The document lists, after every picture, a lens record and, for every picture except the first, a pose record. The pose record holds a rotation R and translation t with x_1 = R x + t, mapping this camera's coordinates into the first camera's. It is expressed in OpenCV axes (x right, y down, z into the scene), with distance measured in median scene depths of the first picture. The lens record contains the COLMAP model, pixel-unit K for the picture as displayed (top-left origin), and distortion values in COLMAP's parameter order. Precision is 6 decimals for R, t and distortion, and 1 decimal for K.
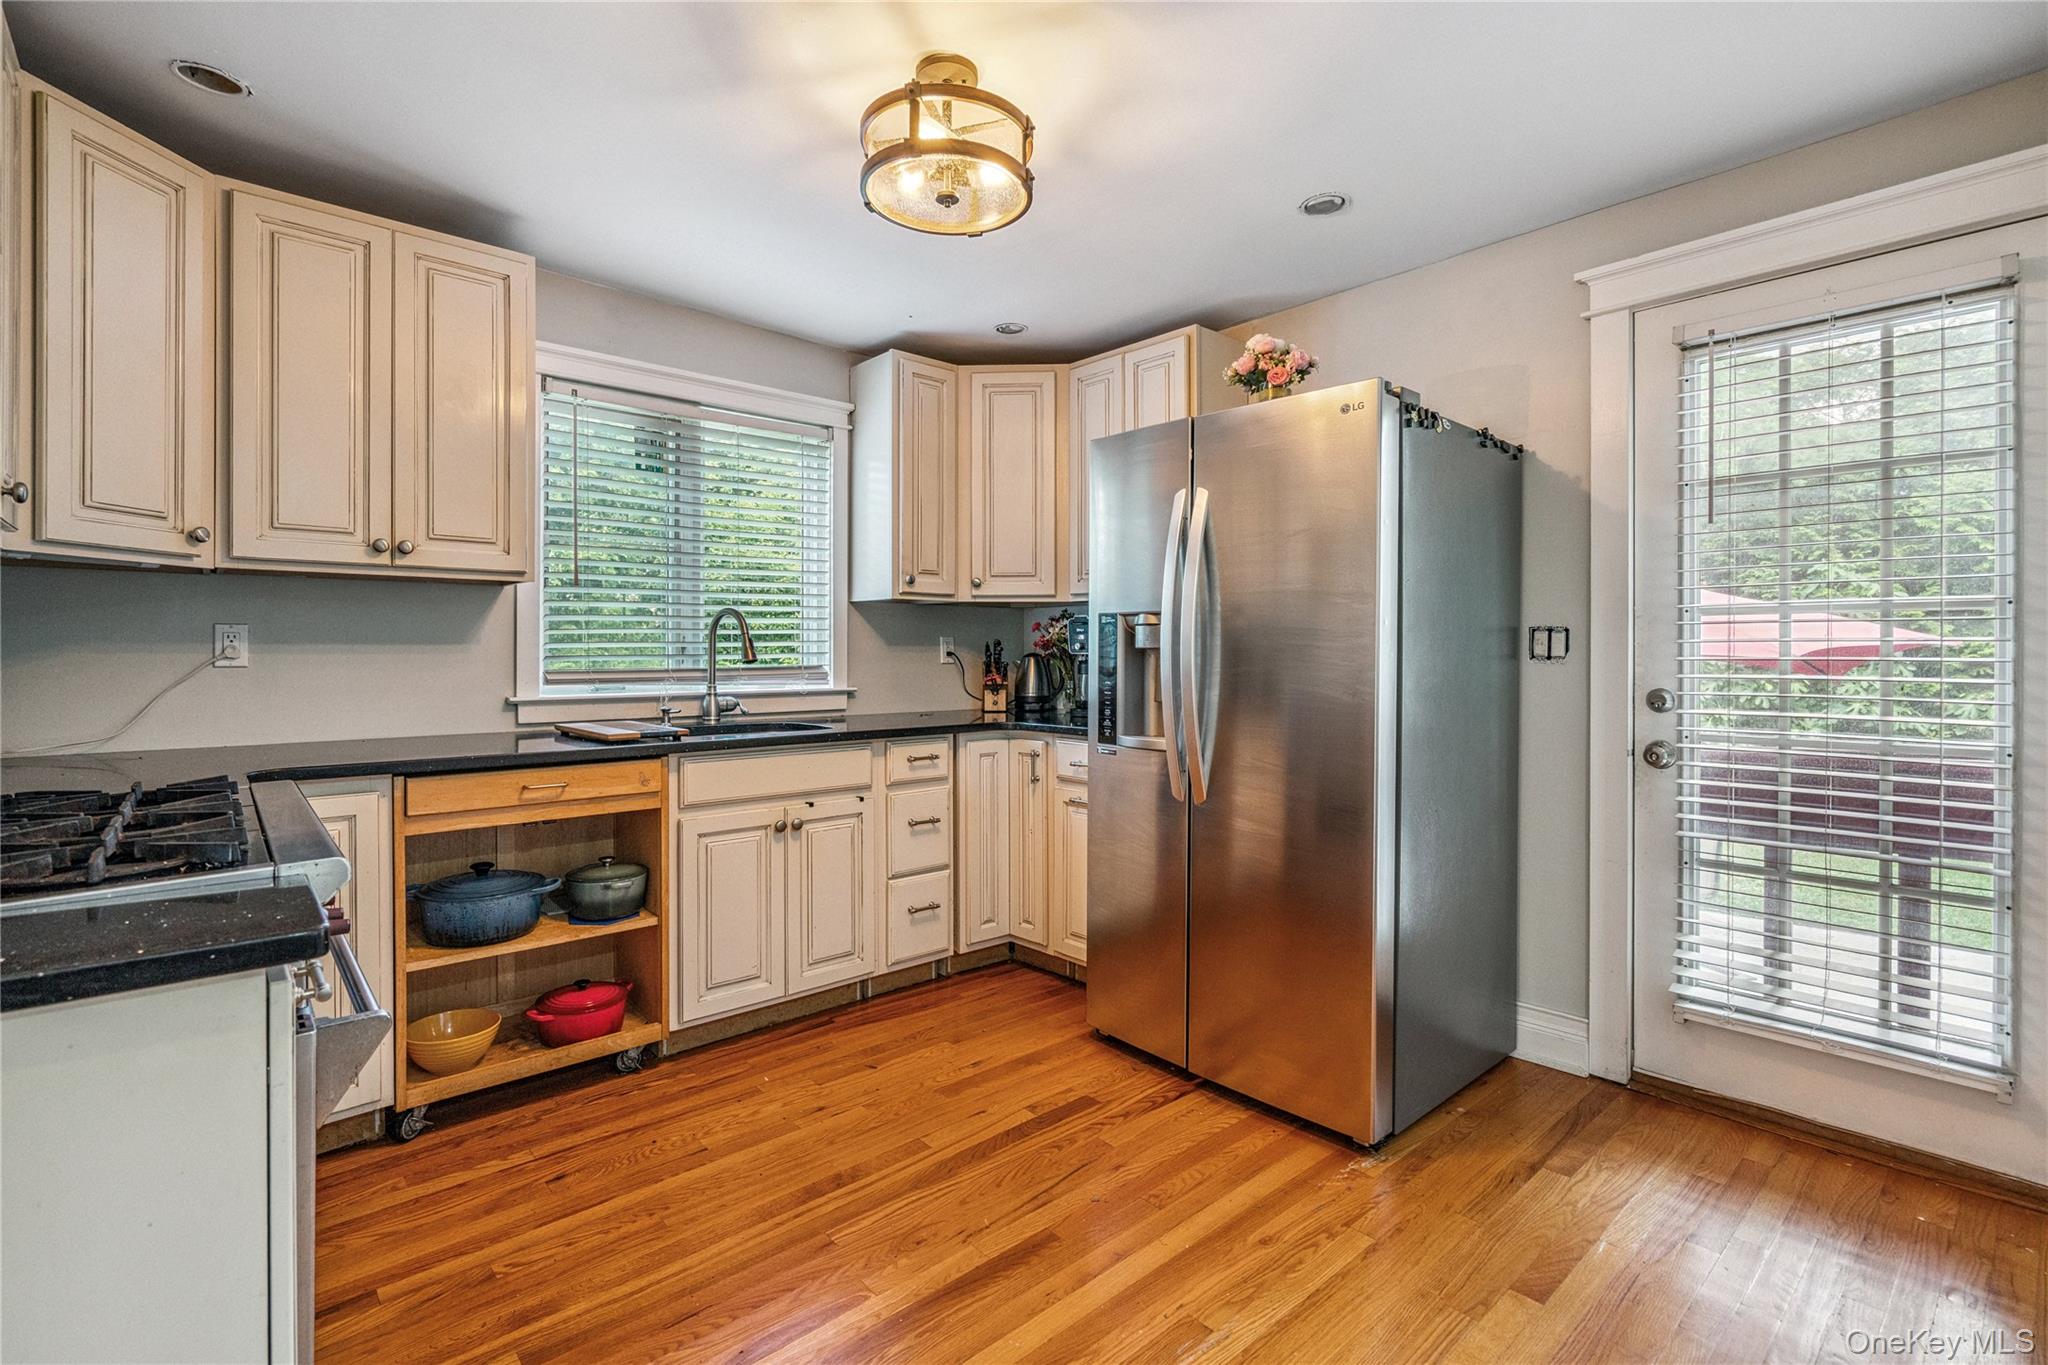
lens RADIAL K [[943.7, 0, 1018.3], [0, 943.7, 650.1], [0, 0, 1]] dist [-0.007629, 0.004035]
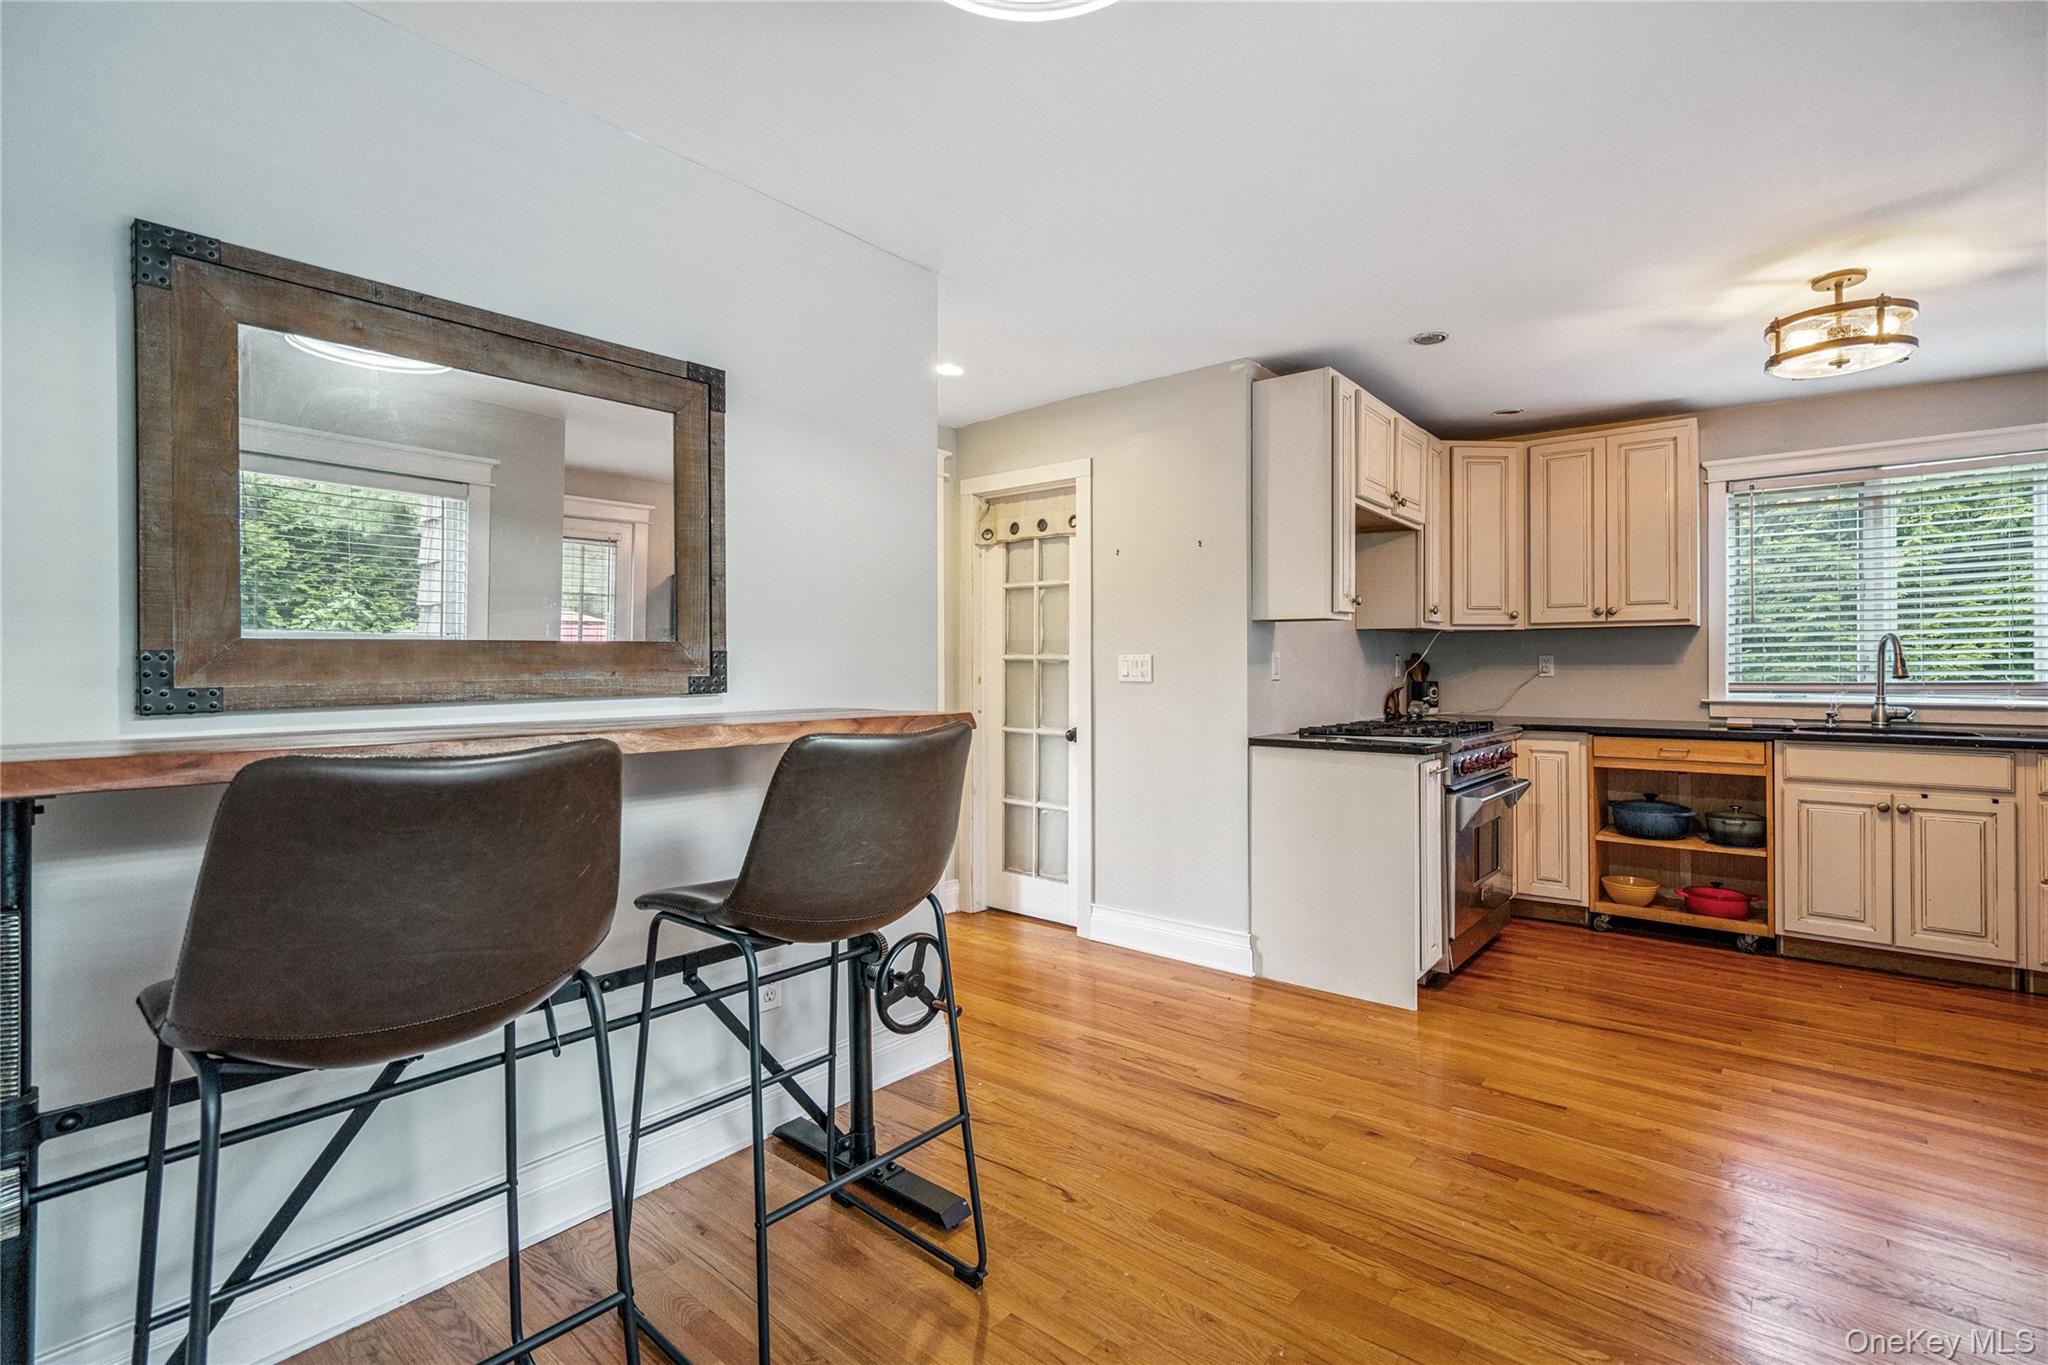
lens RADIAL K [[943.7, 0, 1024.9], [0, 943.7, 652.3], [0, 0, 1]] dist [-0.007629, 0.004035]
pose [[0.153090, -0.017287, -0.988061, 0.880561], [0.000801, 0.999849, -0.017370, -0.000005], [0.988212, 0.001868, 0.153081, -0.354318]]
